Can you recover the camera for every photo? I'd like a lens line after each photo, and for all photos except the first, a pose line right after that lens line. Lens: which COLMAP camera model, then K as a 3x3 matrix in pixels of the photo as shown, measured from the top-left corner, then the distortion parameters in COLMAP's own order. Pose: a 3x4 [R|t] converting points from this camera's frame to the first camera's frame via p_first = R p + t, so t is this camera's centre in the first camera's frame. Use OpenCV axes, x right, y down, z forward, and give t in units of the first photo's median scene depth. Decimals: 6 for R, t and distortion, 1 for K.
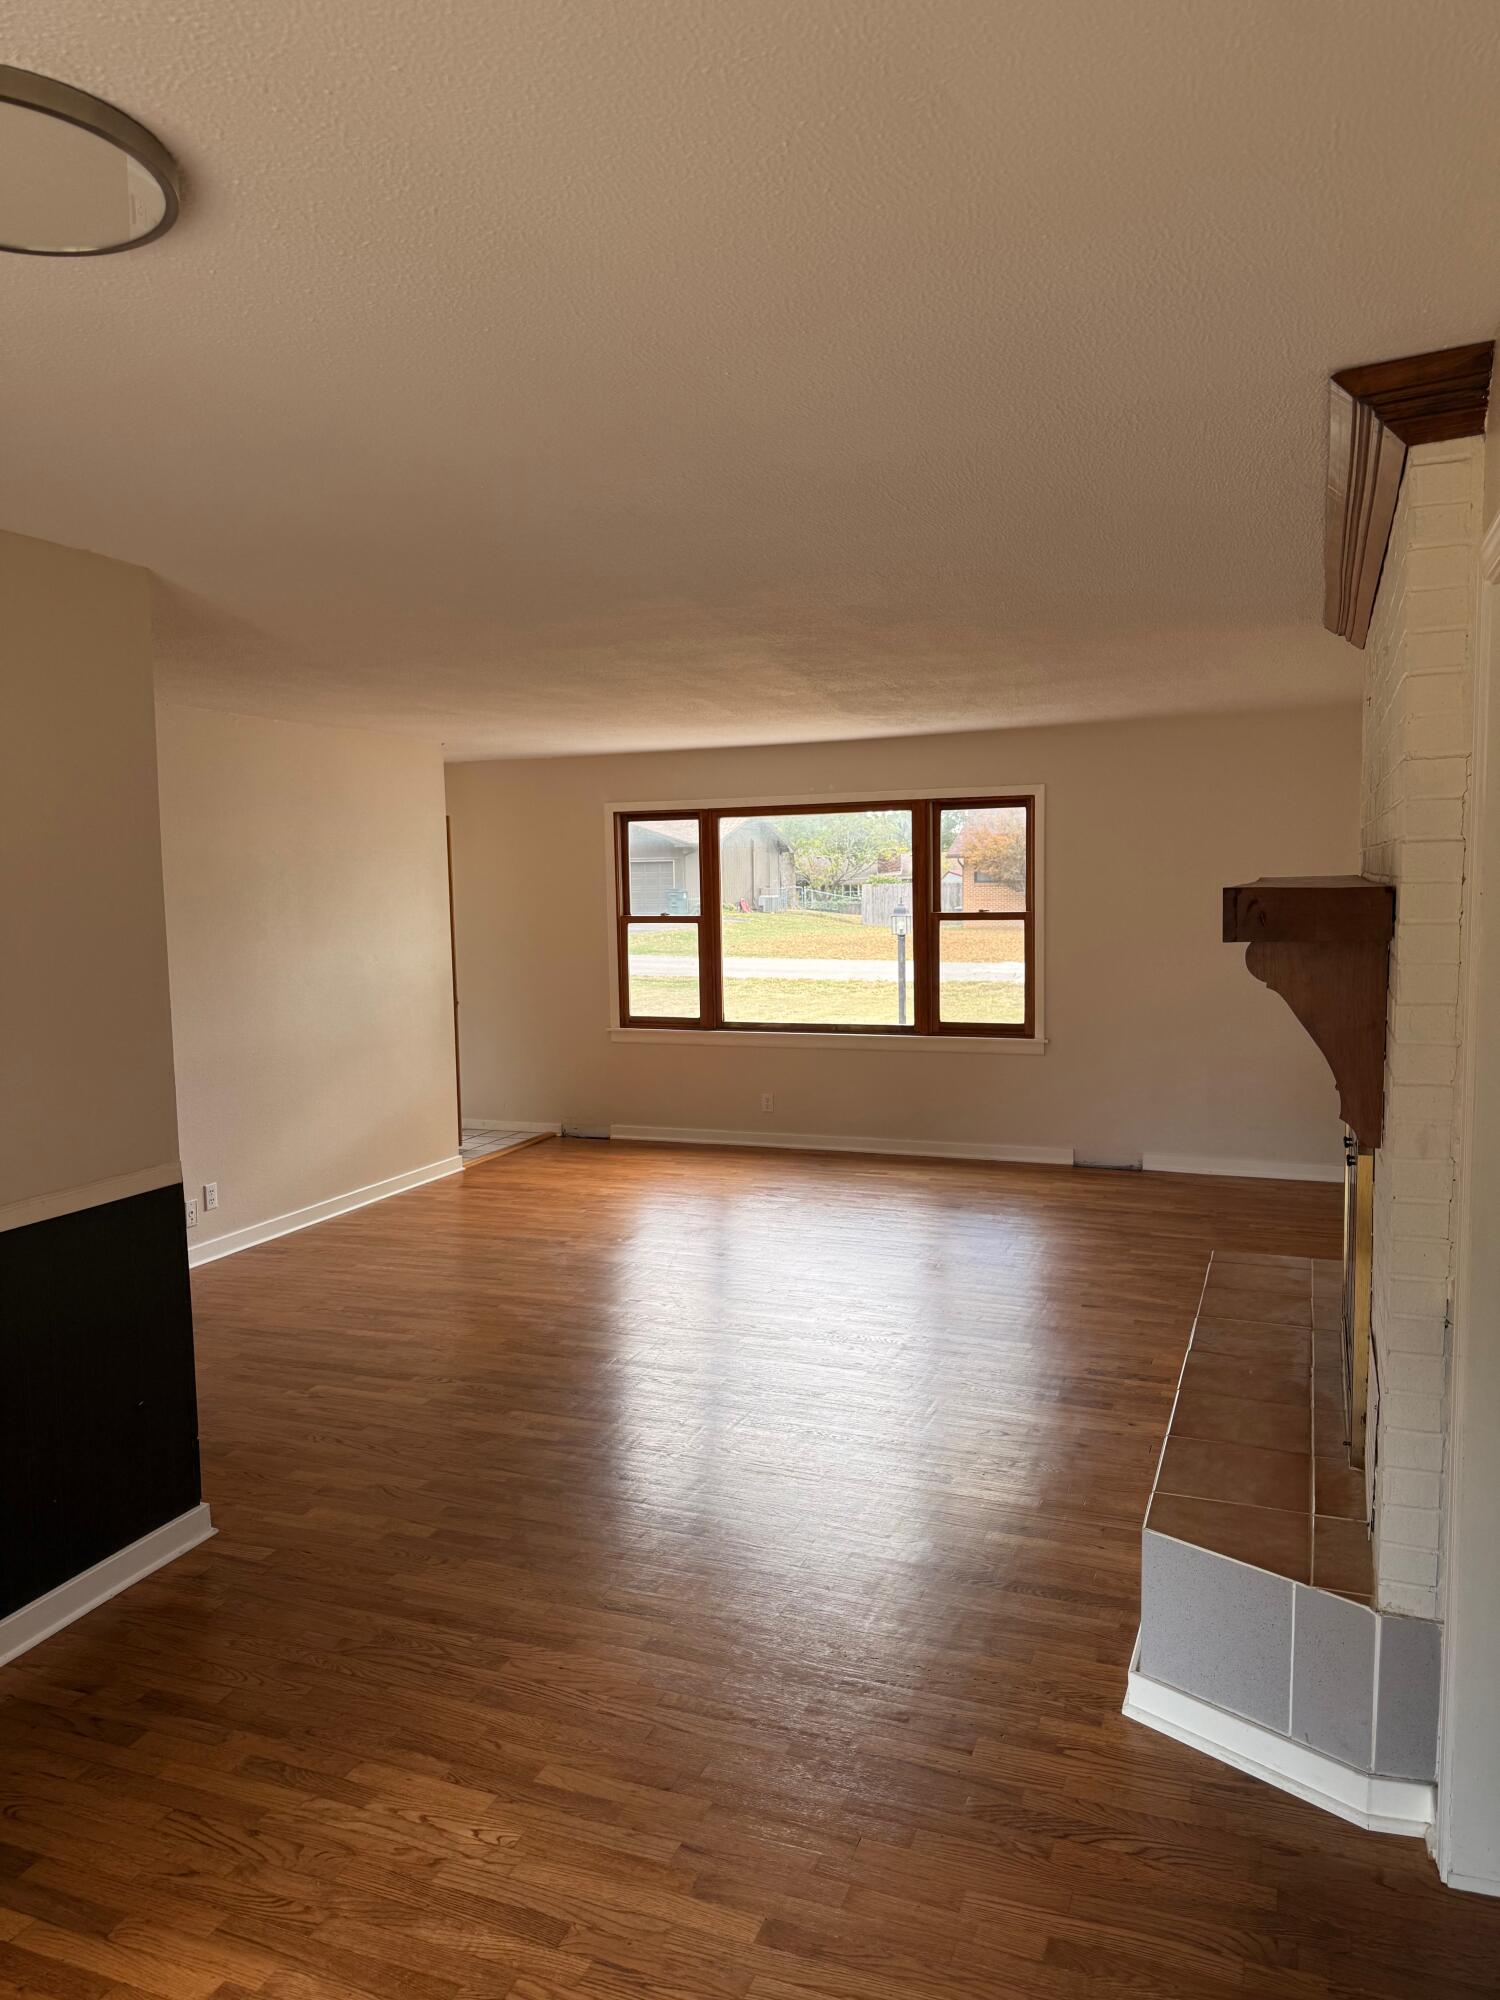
lens RADIAL K [[1419.8, 0, 753.5], [0, 1419.8, 996.7], [0, 0, 1]] dist [0.057953, -0.039222]
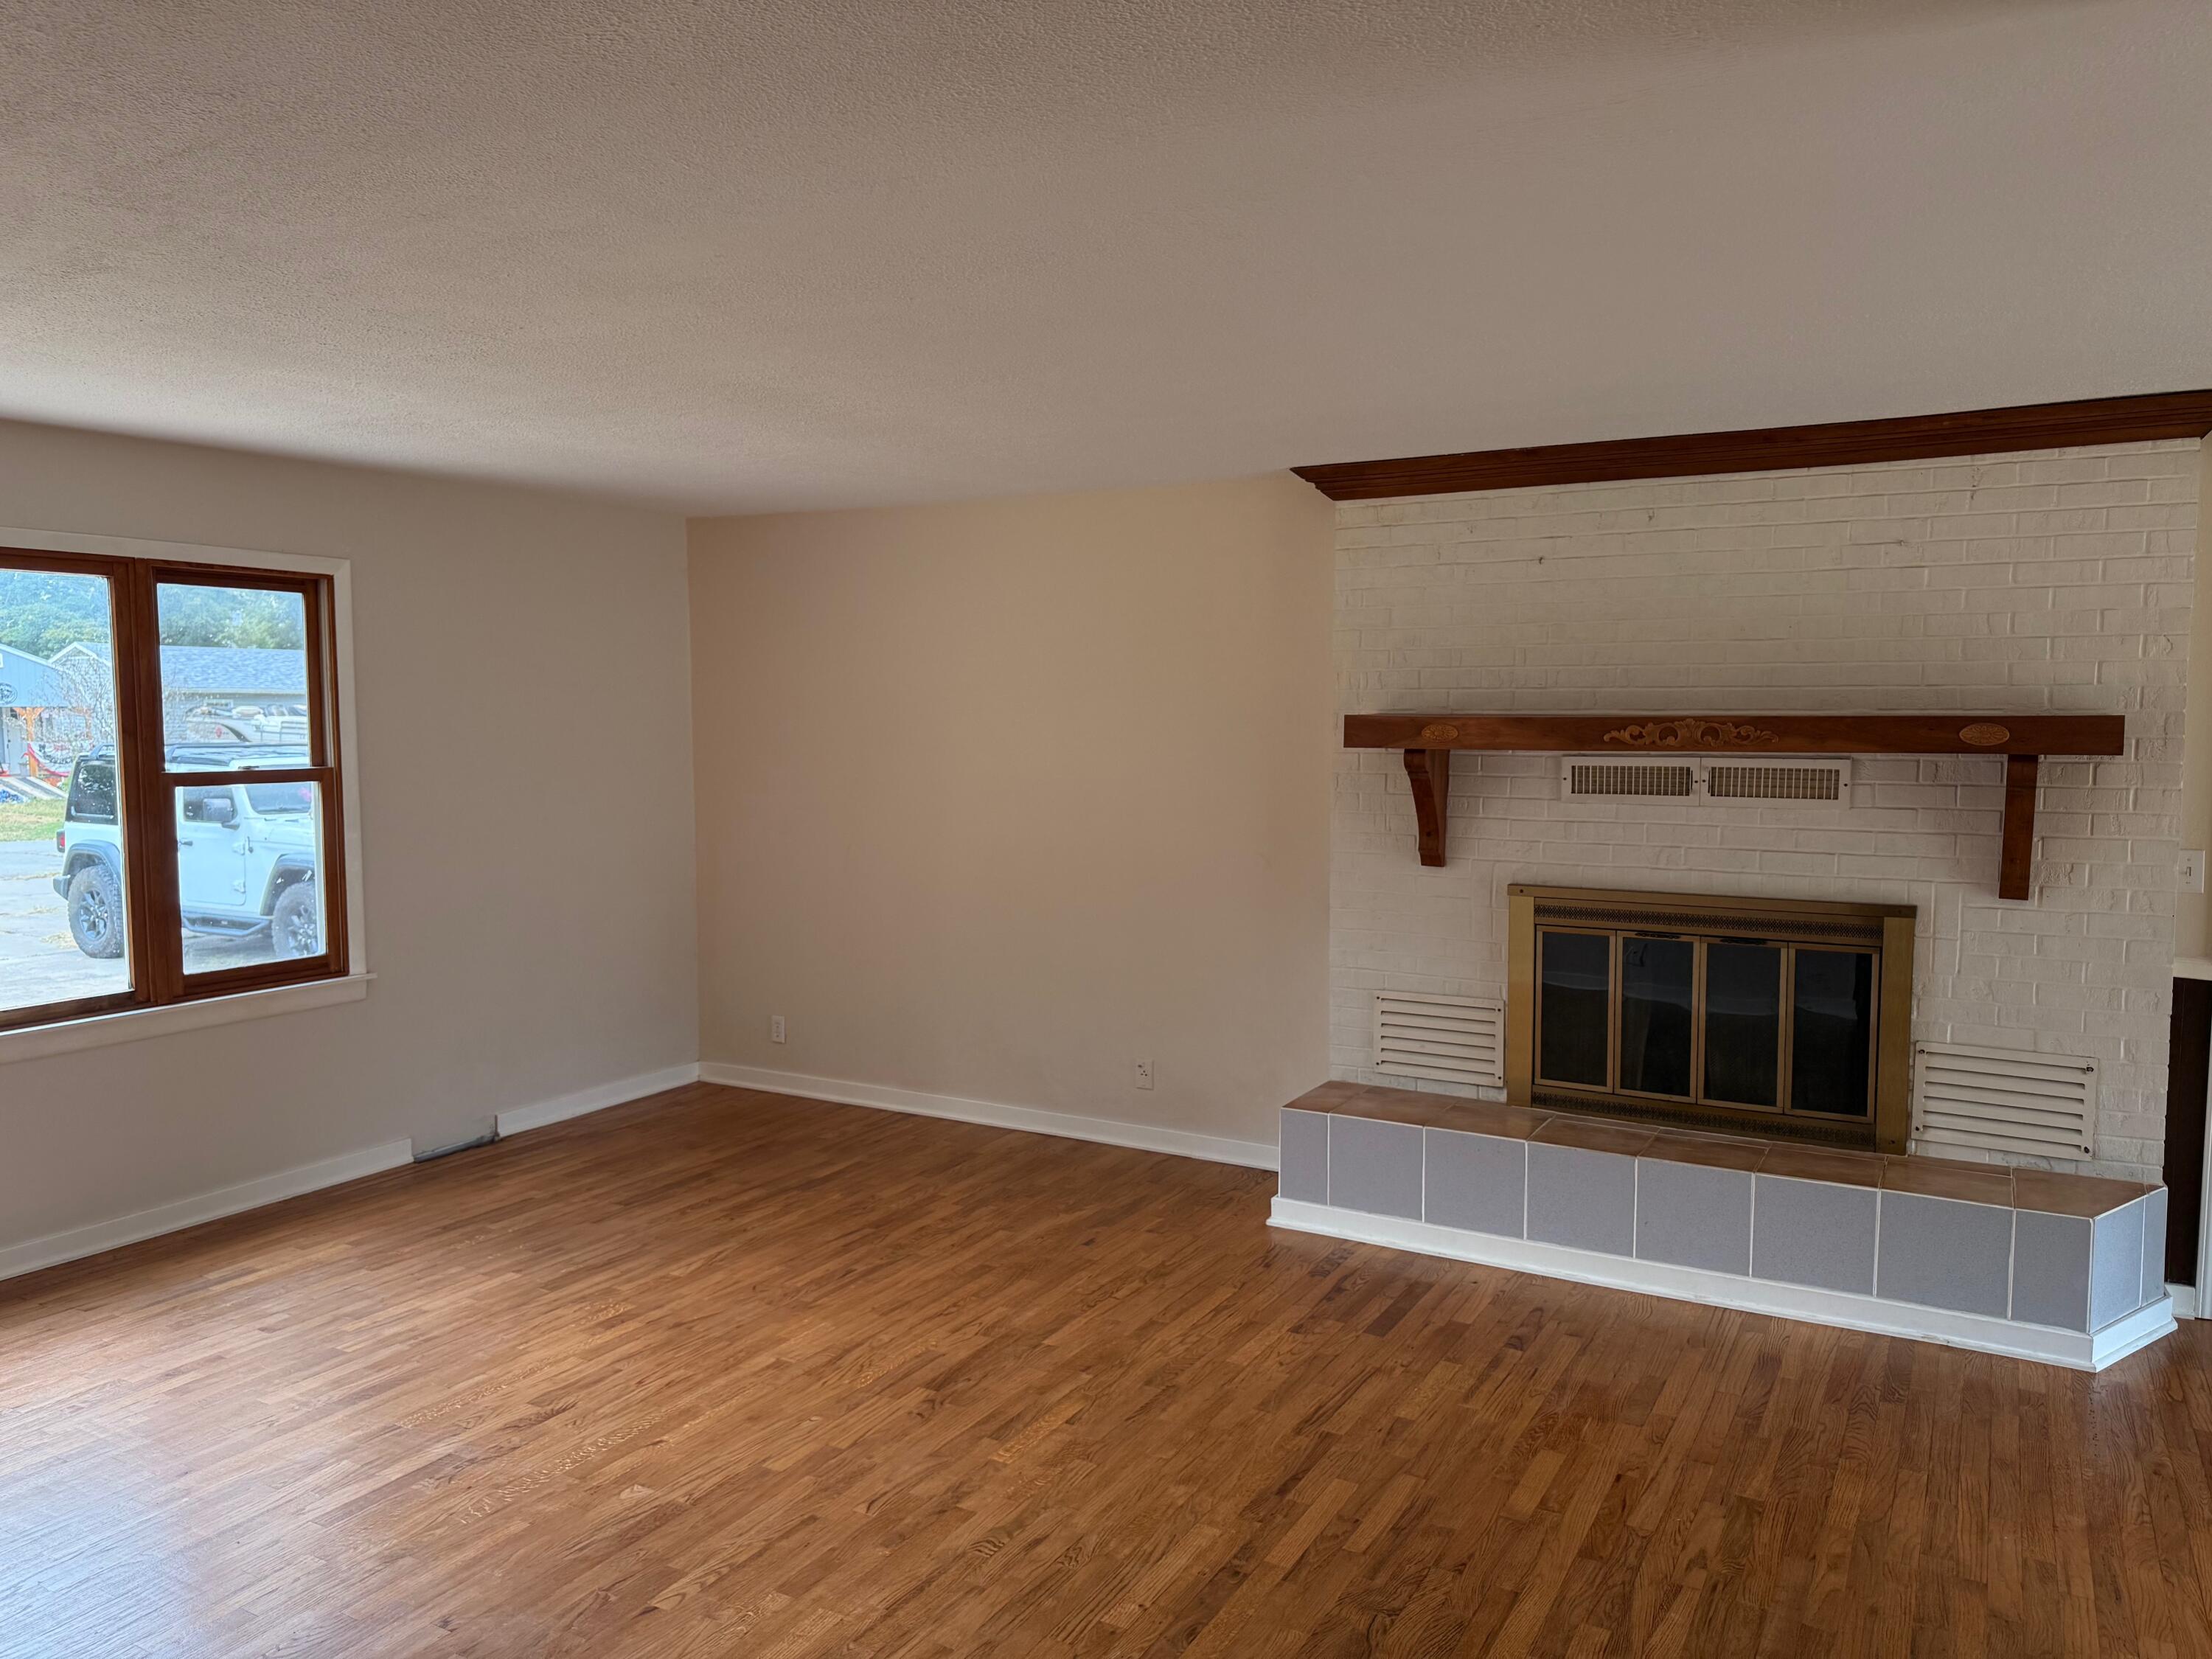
lens RADIAL K [[1580.7, 0, 1106.6], [0, 1580.7, 831.3], [0, 0, 1]] dist [0.041817, -0.027956]
pose [[0.134194, -0.060781, 0.989089, -0.932298], [0.086611, 0.995017, 0.049394, -0.081358], [-0.987163, 0.079038, 0.138789, 1.266916]]
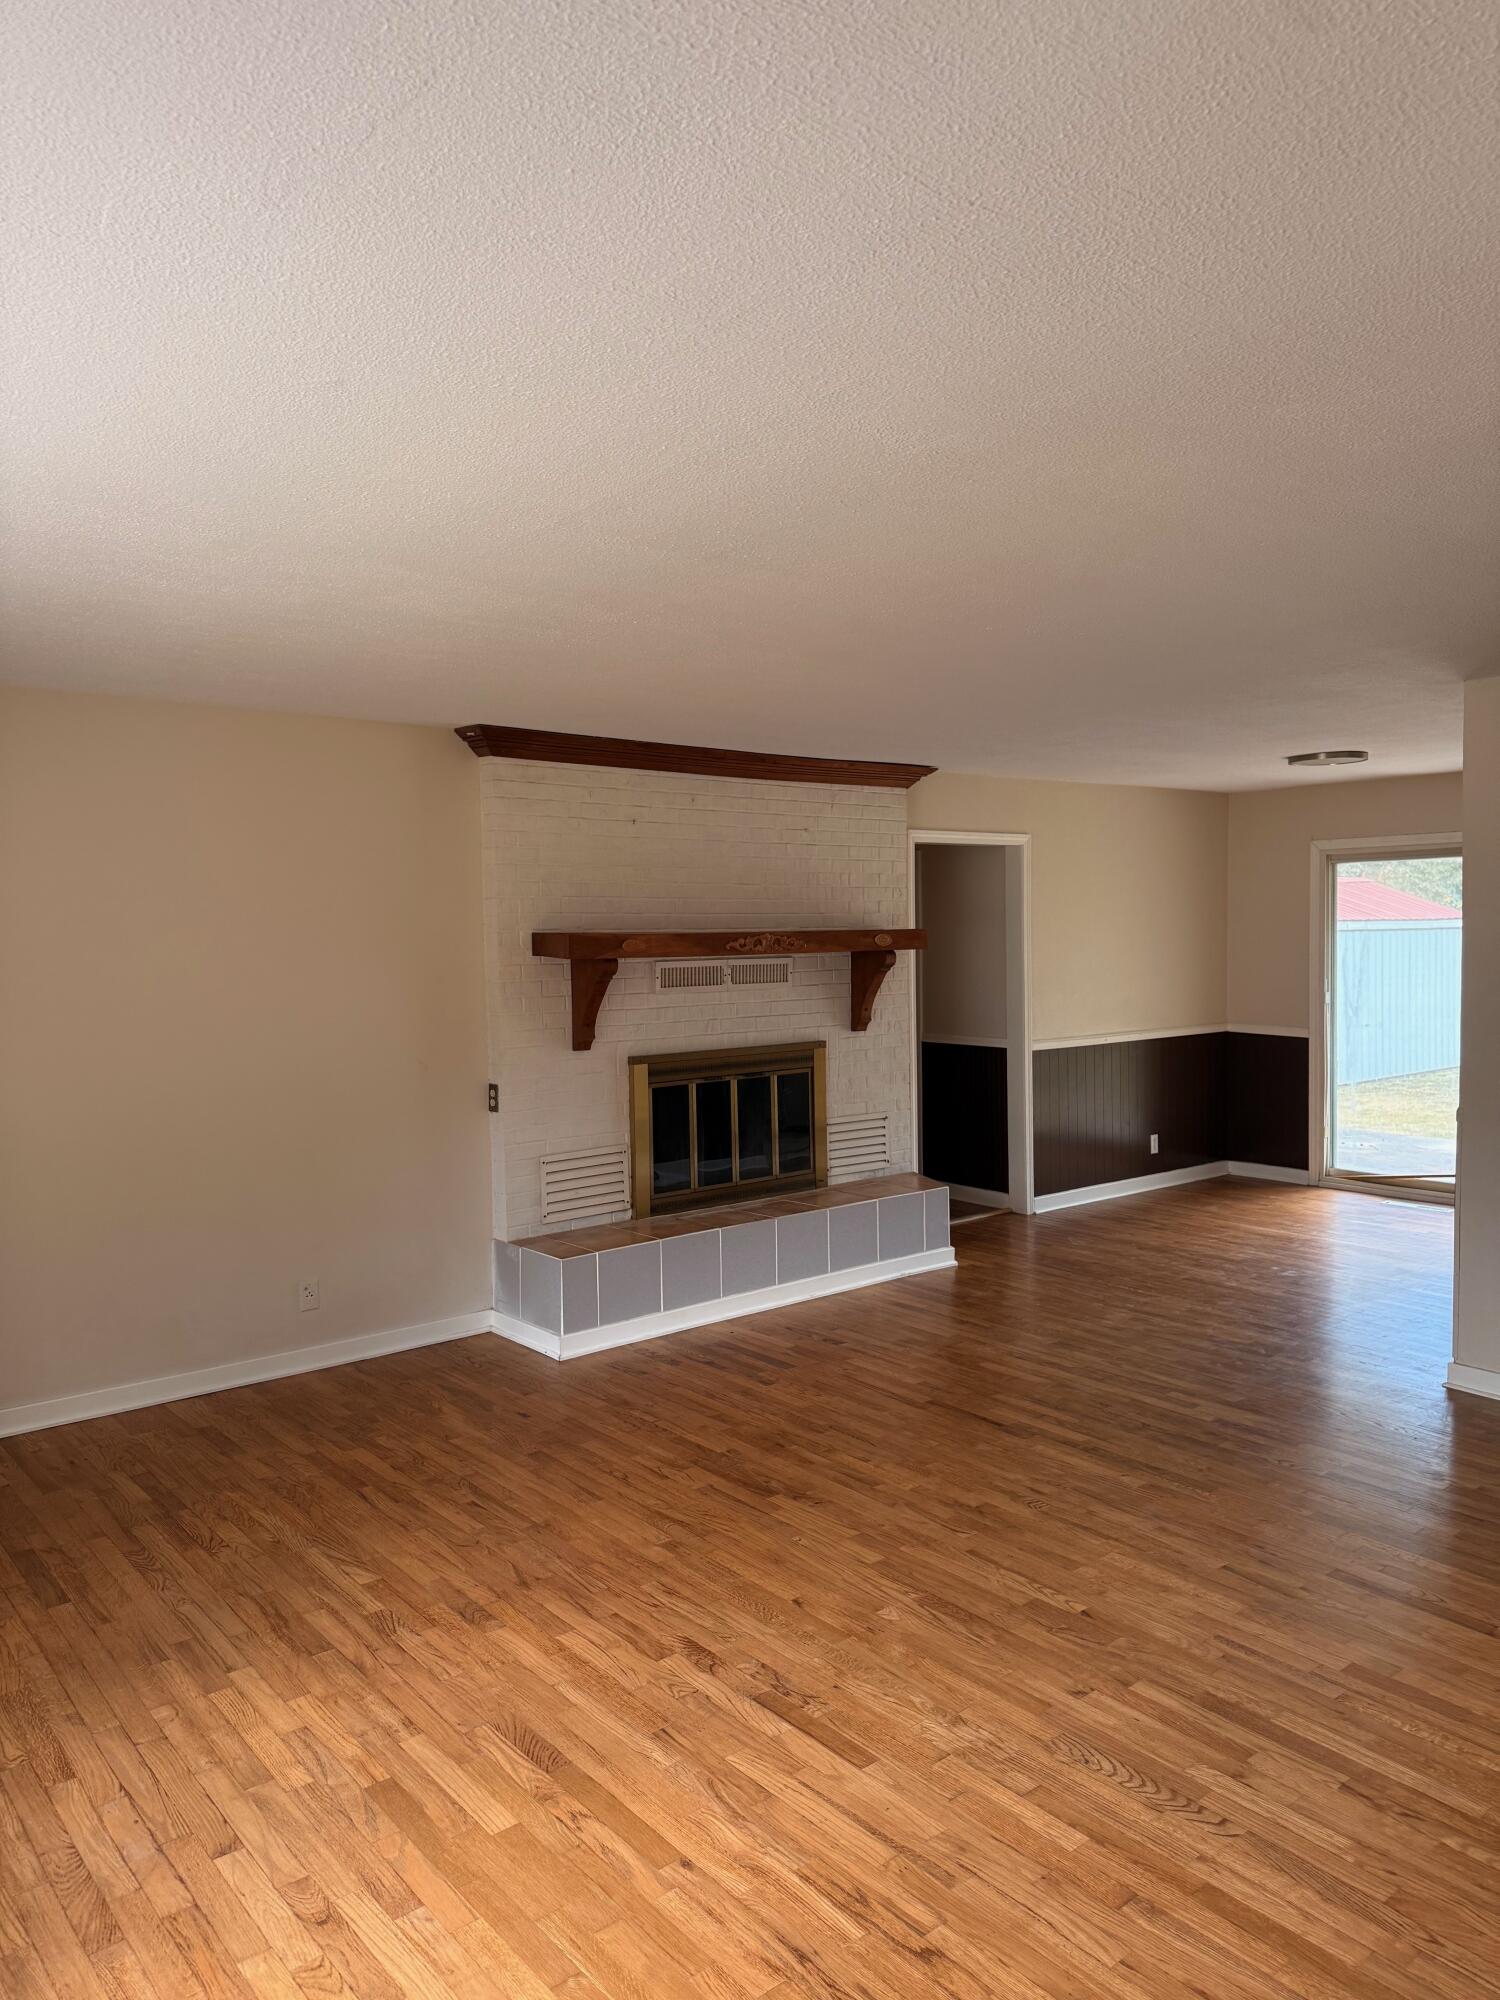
lens RADIAL K [[1395.2, 0, 768.7], [0, 1395.2, 991.1], [0, 0, 1]] dist [0.037411, -0.046055]
pose [[-0.875544, 0.005970, 0.483102, -0.469098], [0.071239, 0.990589, 0.116869, -0.194815], [-0.477858, 0.136740, -0.867729, 2.448298]]
